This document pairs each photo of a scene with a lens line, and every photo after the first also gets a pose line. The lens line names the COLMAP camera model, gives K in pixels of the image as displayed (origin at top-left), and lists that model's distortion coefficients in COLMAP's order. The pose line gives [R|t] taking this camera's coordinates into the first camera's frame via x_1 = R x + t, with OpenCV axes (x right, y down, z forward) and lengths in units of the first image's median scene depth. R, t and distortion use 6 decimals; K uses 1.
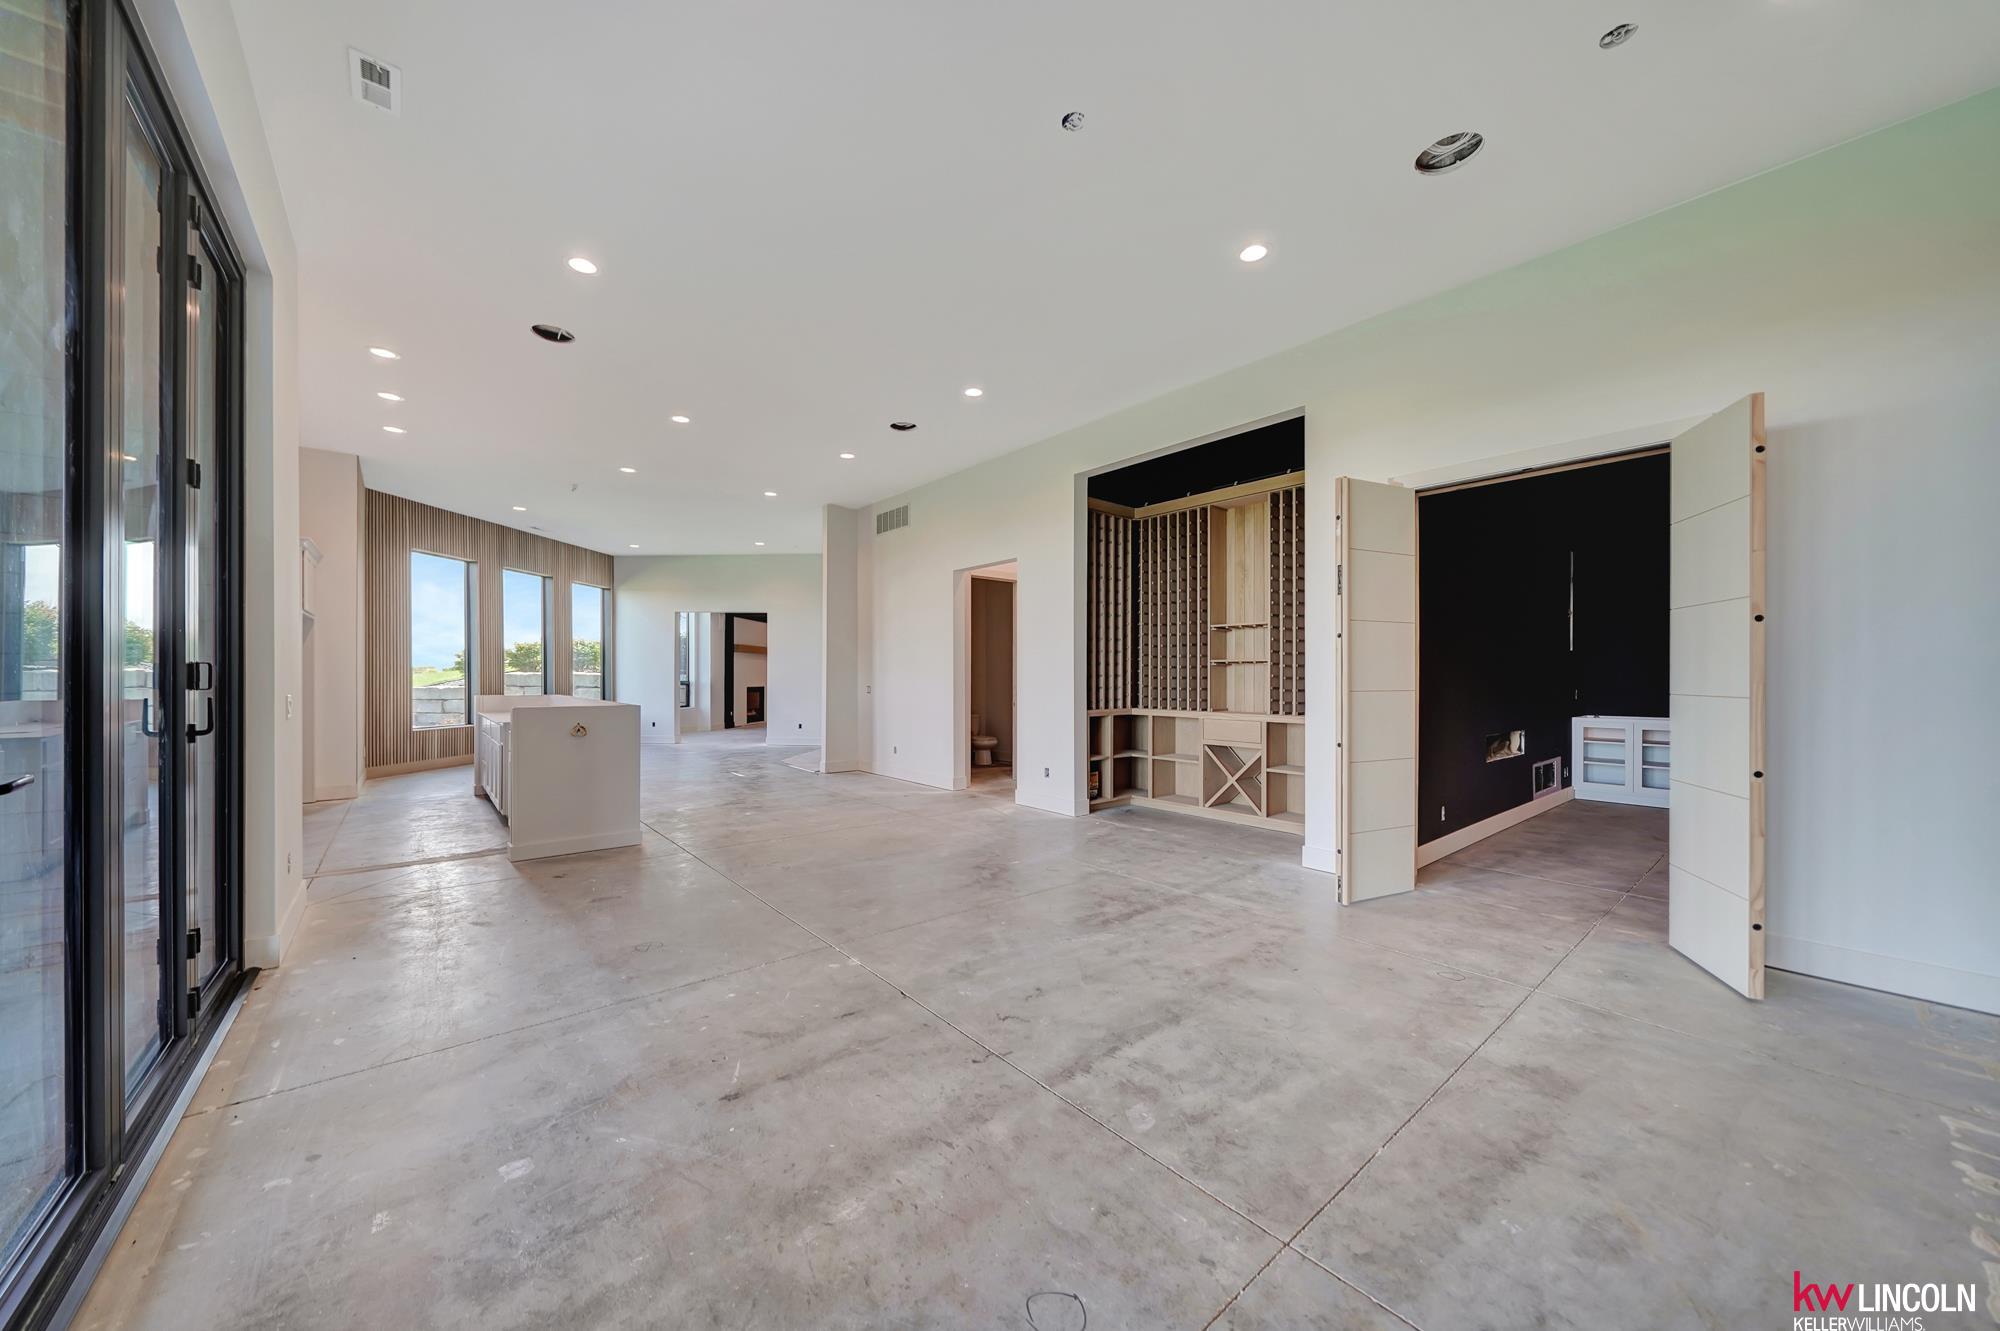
lens RADIAL K [[693.7, 0, 994.2], [0, 693.7, 674.0], [0, 0, 1]] dist [-0.004029, 0.000203]
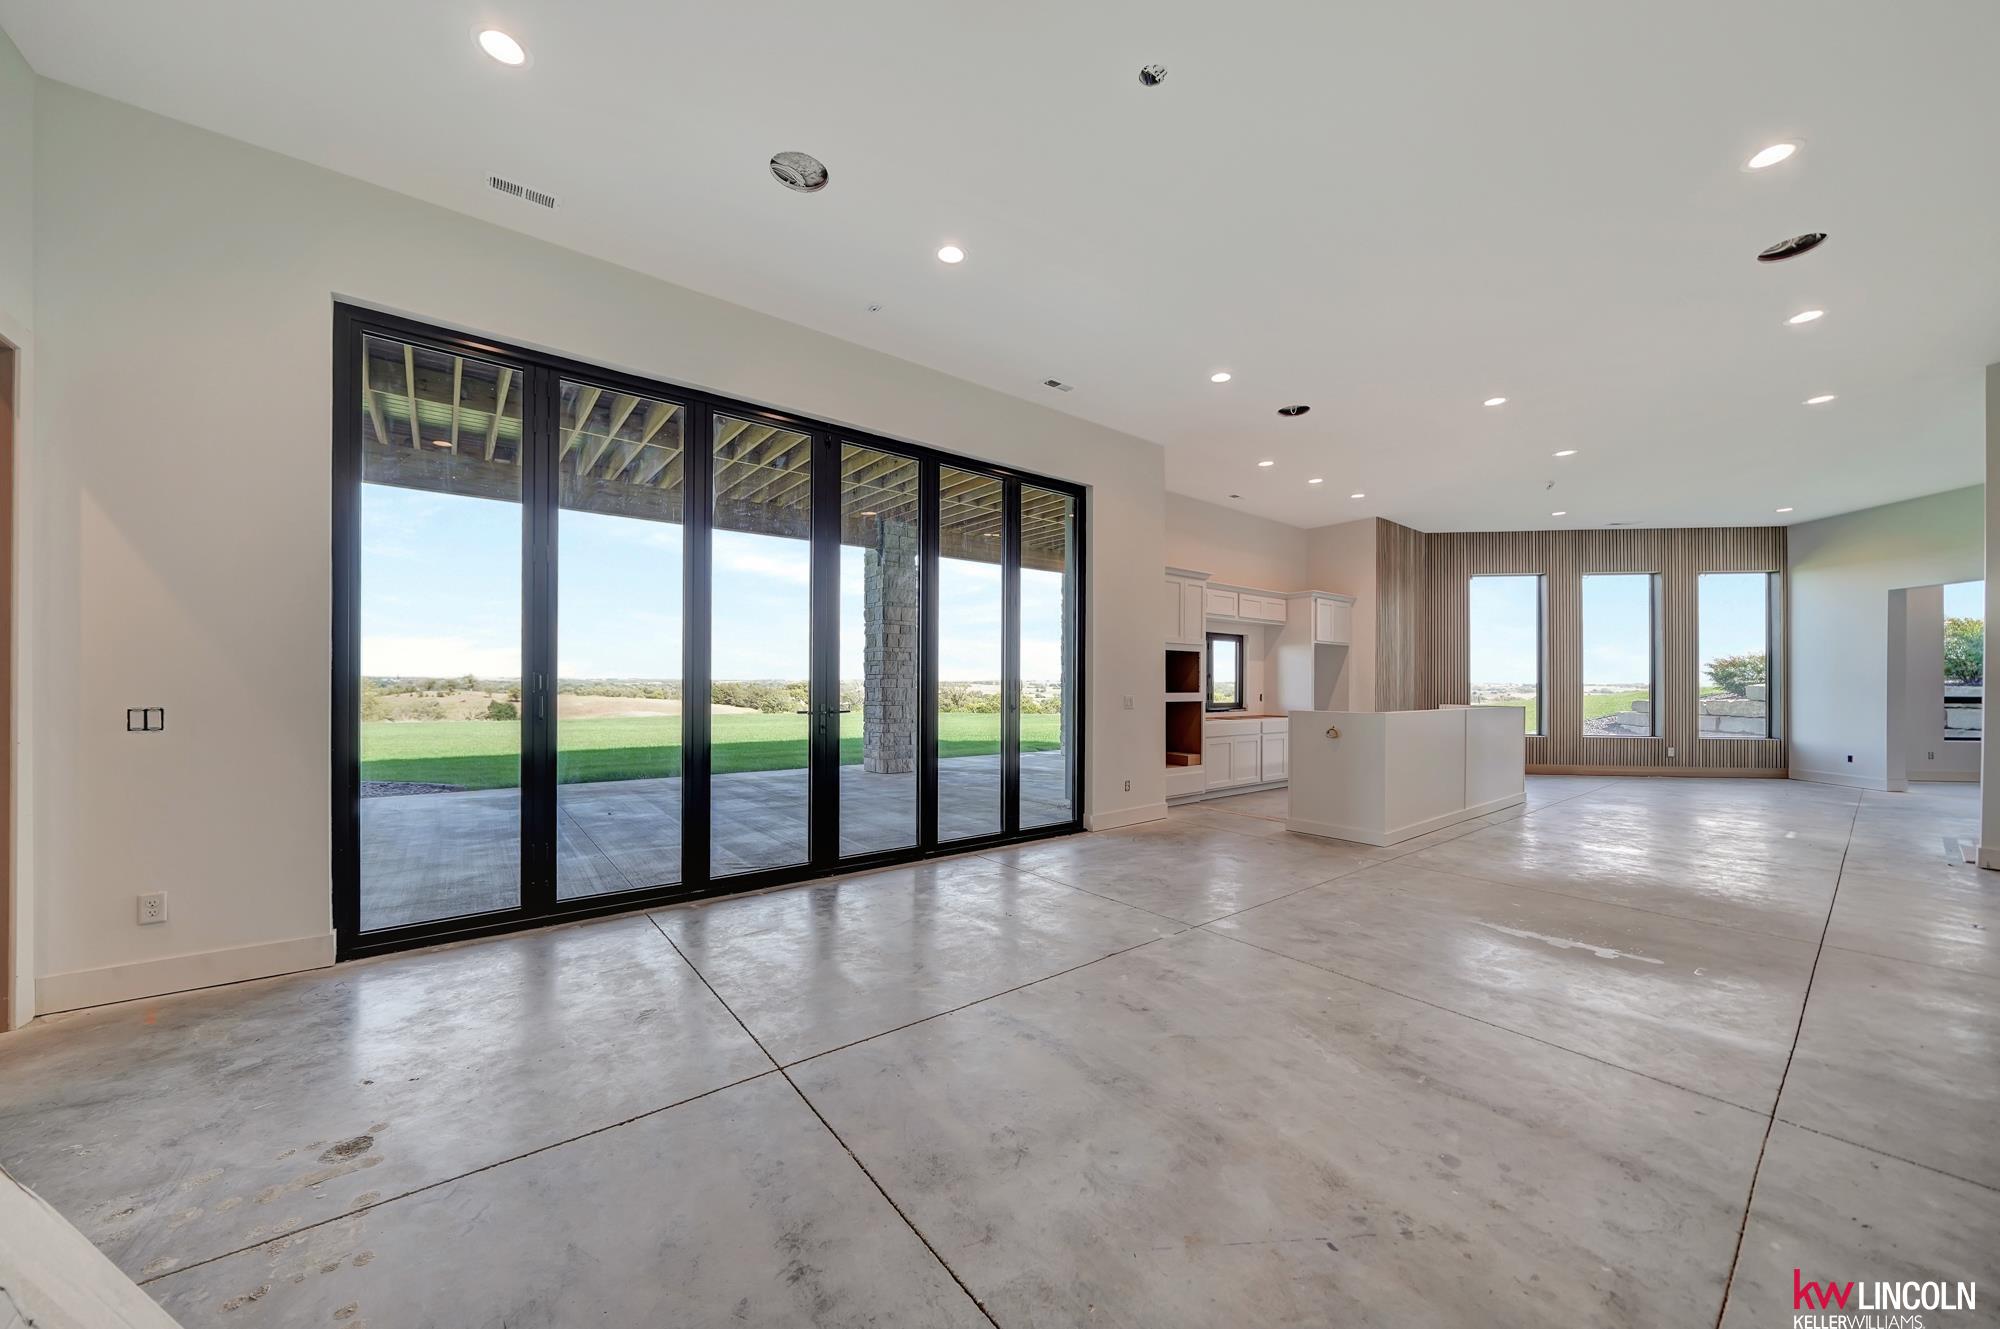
lens RADIAL K [[693.7, 0, 992.2], [0, 693.7, 678.8], [0, 0, 1]] dist [-0.004029, 0.000203]
pose [[-0.025079, -0.011635, -0.999618, 0.304070], [-0.000021, 0.999932, -0.011638, 0.002664], [0.999685, -0.000271, -0.025077, 0.239907]]
